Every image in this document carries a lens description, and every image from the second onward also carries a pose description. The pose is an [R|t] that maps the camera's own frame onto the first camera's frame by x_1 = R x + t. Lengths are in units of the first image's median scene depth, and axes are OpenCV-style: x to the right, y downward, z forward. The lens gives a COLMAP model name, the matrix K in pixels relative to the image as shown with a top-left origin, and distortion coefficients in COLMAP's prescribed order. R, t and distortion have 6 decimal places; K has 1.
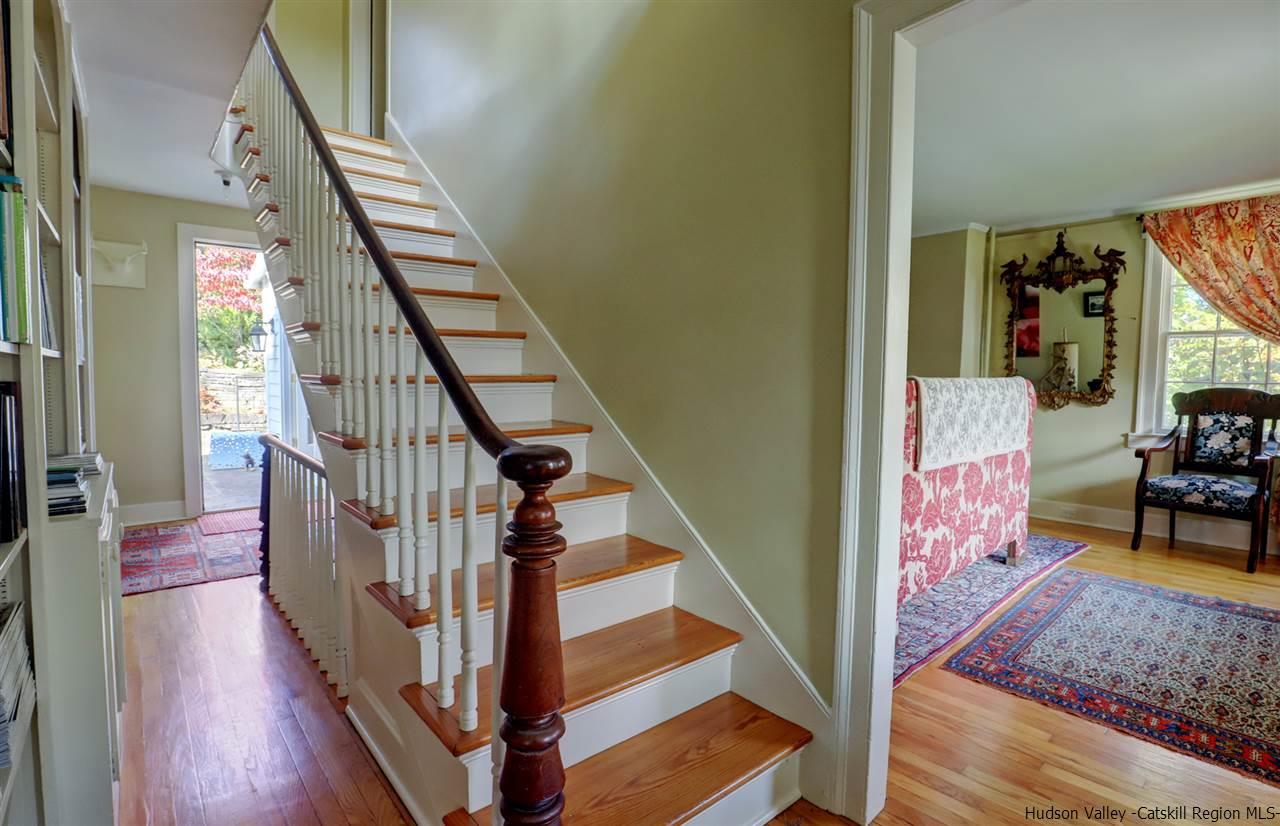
lens RADIAL K [[598.6, 0, 644.2], [0, 598.6, 409.0], [0, 0, 1]] dist [-0.048290, 0.011223]
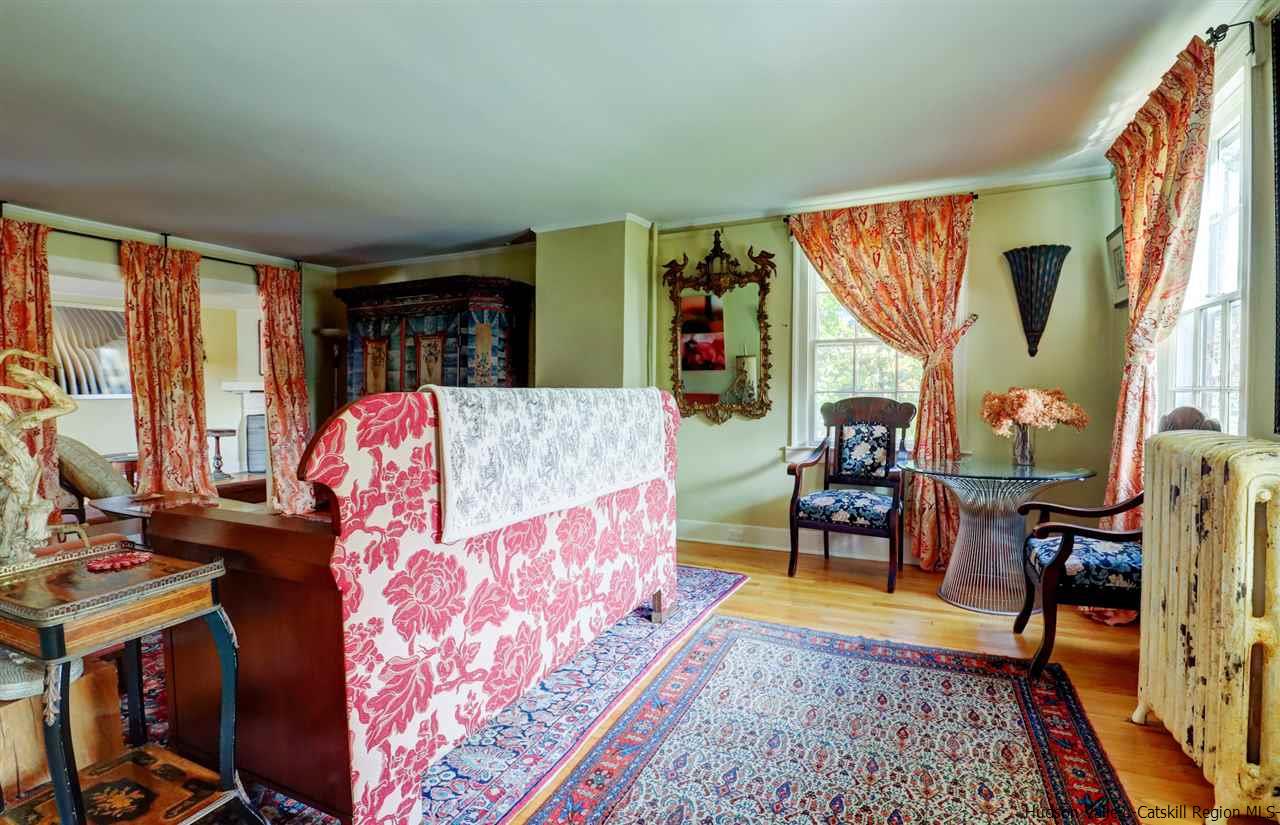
lens RADIAL K [[598.6, 0, 644.2], [0, 598.6, 408.5], [0, 0, 1]] dist [-0.048290, 0.011223]
pose [[0.913588, -0.020499, 0.406124, 0.263242], [0.032027, 0.999253, -0.021608, -0.007701], [-0.405378, 0.032748, 0.913562, 0.235060]]
